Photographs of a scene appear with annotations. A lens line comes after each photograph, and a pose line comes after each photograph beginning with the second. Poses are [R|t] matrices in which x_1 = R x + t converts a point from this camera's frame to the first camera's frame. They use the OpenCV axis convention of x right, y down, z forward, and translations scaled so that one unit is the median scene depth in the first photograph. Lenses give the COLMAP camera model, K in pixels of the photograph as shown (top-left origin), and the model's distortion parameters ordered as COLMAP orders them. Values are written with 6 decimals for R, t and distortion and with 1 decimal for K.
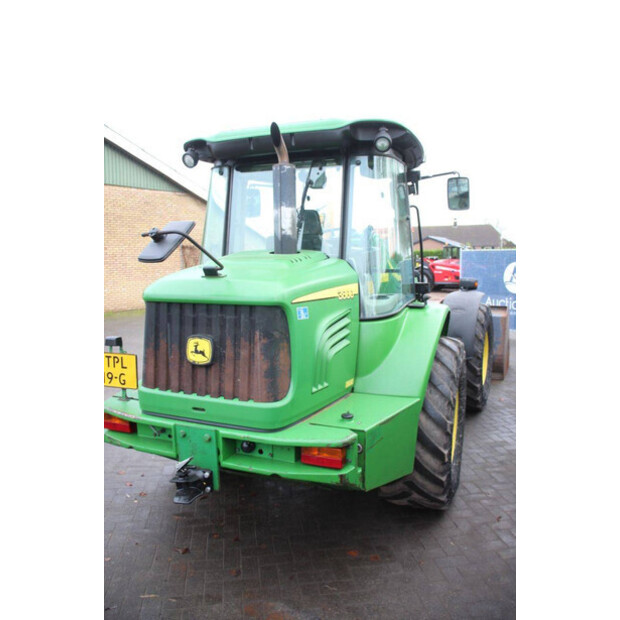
lens RADIAL K [[508.9, 0, 310.0], [0, 508.9, 310.0], [0, 0, 1]] dist [-0.176565, 0.159110]
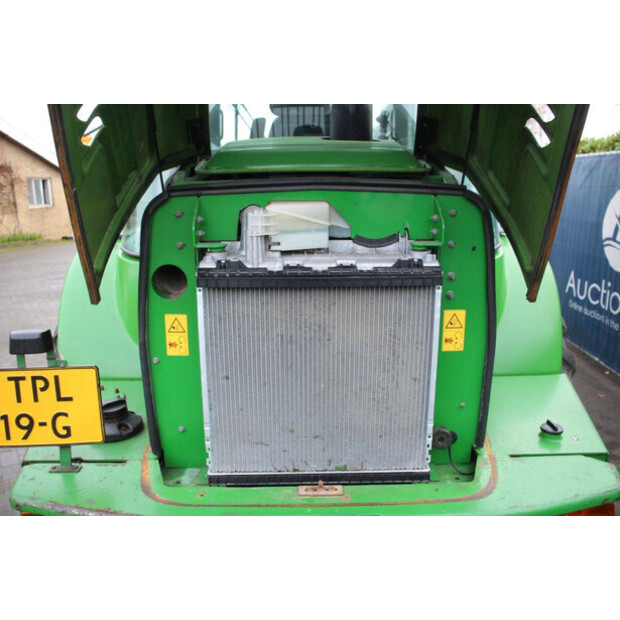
lens RADIAL K [[543.9, 0, 310.0], [0, 543.9, 310.0], [0, 0, 1]] dist [-0.048436, -0.000988]
pose [[0.921169, -0.089953, 0.378623, -0.386848], [0.043796, 0.990701, 0.128816, -0.011554], [-0.386690, -0.102079, 0.916543, 0.558559]]
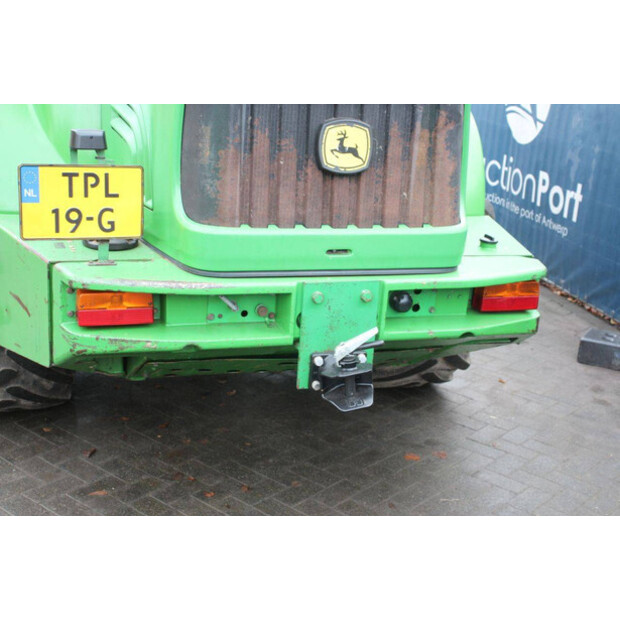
lens RADIAL K [[934.9, 0, 310.0], [0, 934.9, 310.0], [0, 0, 1]] dist [0.114916, 0.035995]
pose [[0.753553, -0.136019, 0.643161, -0.922004], [-0.003416, 0.977537, 0.210736, 0.035277], [-0.657378, -0.160998, 0.736161, 0.208928]]
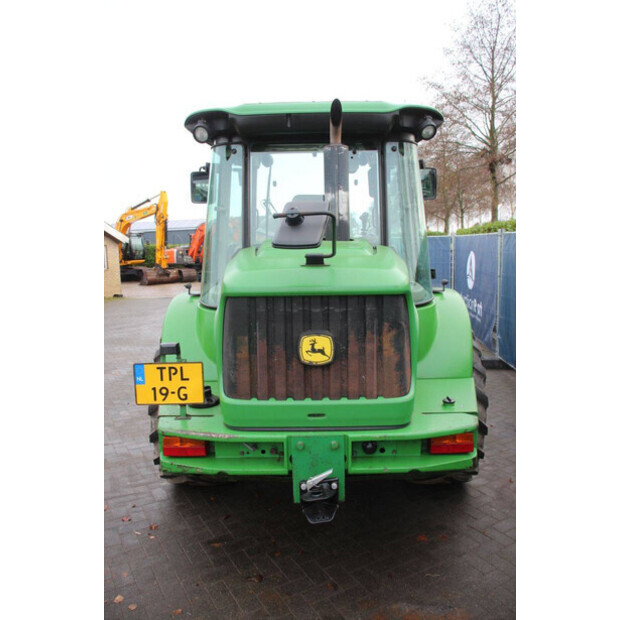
lens RADIAL K [[508.9, 0, 310.0], [0, 508.9, 310.0], [0, 0, 1]] dist [-0.176565, 0.159110]
pose [[0.931246, -0.056001, 0.360062, -0.527209], [0.049795, 0.998408, 0.026495, -0.011641], [-0.360972, -0.006744, 0.932552, 0.167662]]
